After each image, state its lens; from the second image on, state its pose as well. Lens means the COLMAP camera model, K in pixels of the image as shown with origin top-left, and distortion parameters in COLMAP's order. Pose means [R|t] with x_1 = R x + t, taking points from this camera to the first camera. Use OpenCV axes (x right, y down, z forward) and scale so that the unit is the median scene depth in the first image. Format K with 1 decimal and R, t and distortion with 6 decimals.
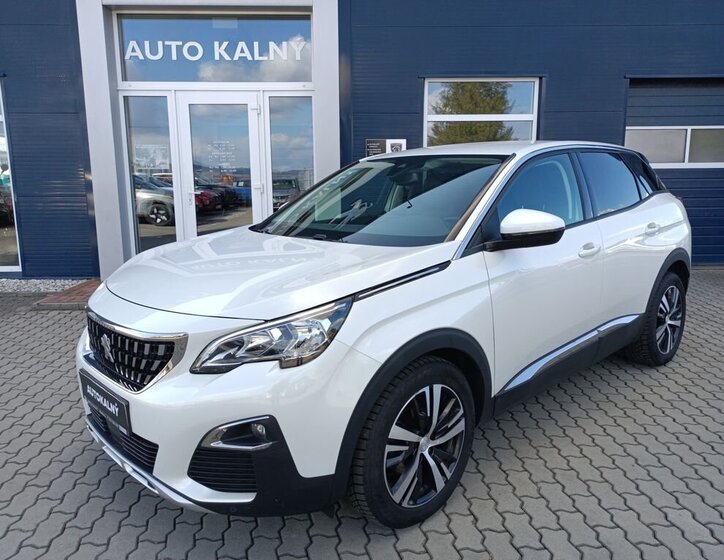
lens RADIAL K [[527.1, 0, 359.9], [0, 527.1, 266.9], [0, 0, 1]] dist [0.007578, -0.002262]
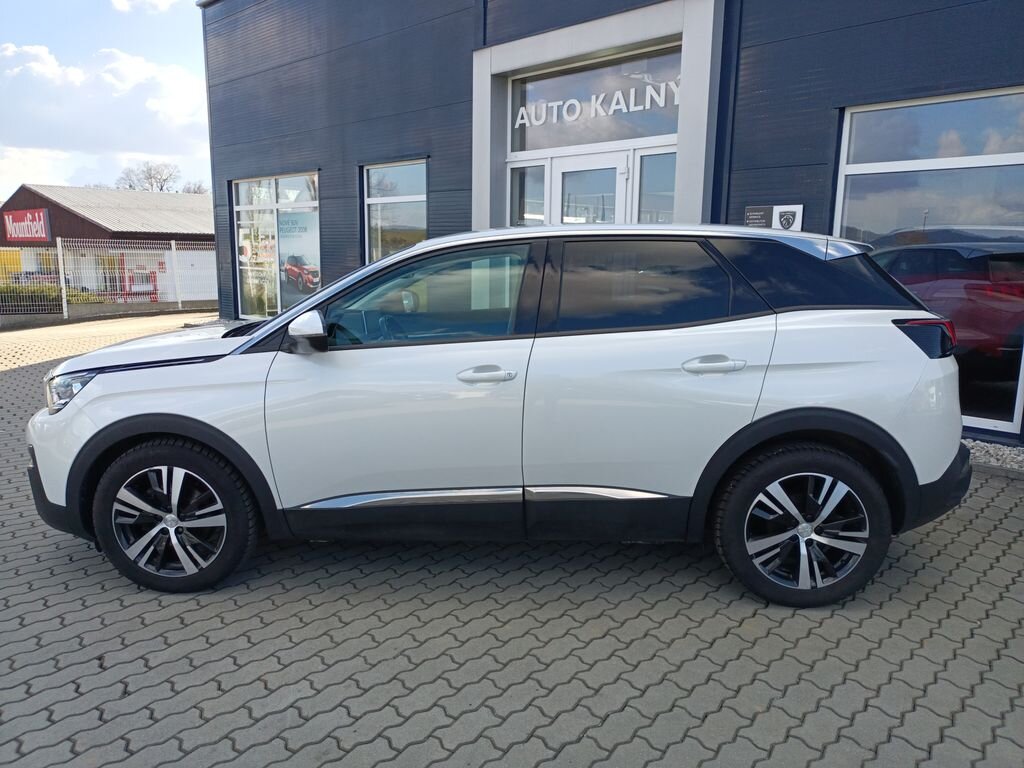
lens RADIAL K [[729.0, 0, 530.4], [0, 729.0, 361.1], [0, 0, 1]] dist [0.021518, -0.001197]
pose [[0.718433, 0.115745, -0.685899, 0.506971], [-0.124921, 0.991496, 0.036468, -0.041349], [0.684287, 0.059484, 0.726782, 0.121406]]
